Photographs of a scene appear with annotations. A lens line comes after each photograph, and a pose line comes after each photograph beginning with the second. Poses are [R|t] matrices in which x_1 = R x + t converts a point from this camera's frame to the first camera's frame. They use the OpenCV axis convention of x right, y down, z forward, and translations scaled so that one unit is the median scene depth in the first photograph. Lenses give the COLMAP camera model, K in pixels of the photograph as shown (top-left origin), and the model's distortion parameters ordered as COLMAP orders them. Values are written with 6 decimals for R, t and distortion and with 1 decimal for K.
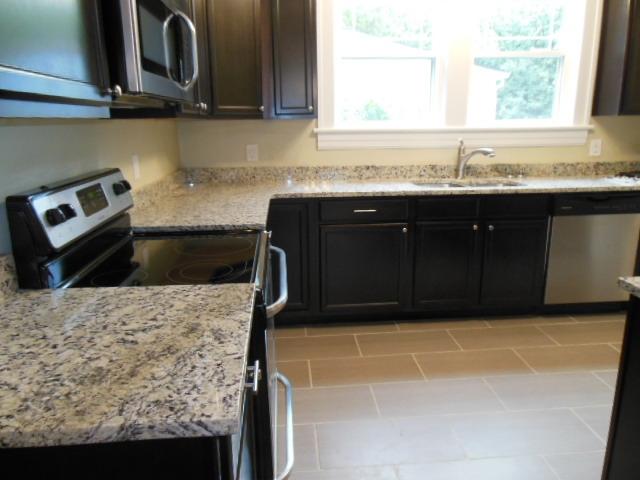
lens RADIAL K [[488.1, 0, 321.0], [0, 488.1, 239.0], [0, 0, 1]] dist [-0.063242, 0.059698]
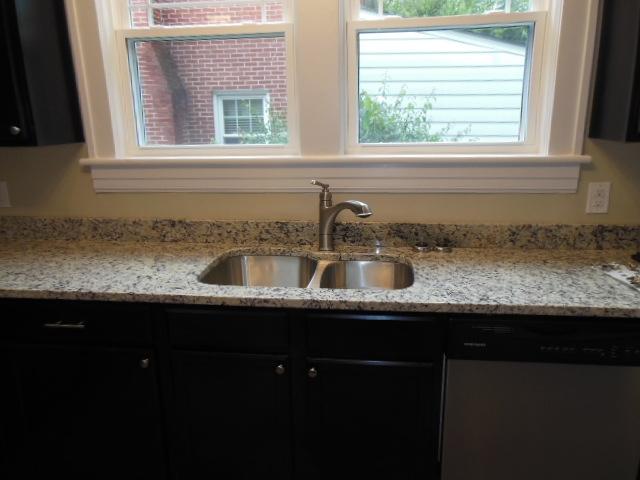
lens RADIAL K [[488.1, 0, 323.5], [0, 488.1, 241.2], [0, 0, 1]] dist [-0.063242, 0.059698]
pose [[0.983207, 0.045668, -0.176688, 0.382037], [-0.043309, 0.998914, 0.017188, -0.142407], [0.177281, -0.009247, 0.984117, 0.443403]]
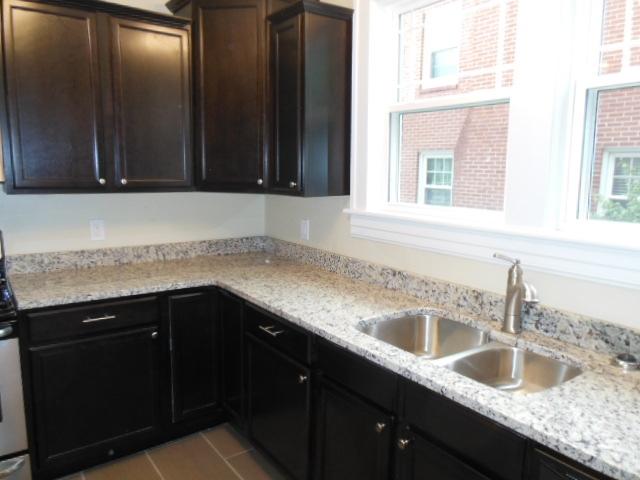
lens RADIAL K [[488.1, 0, 317.0], [0, 488.1, 233.7], [0, 0, 1]] dist [-0.063242, 0.059698]
pose [[0.513045, 0.131091, -0.848292, 0.592039], [-0.222583, 0.974782, 0.016021, -0.185068], [0.829000, 0.180596, 0.529286, 0.550961]]
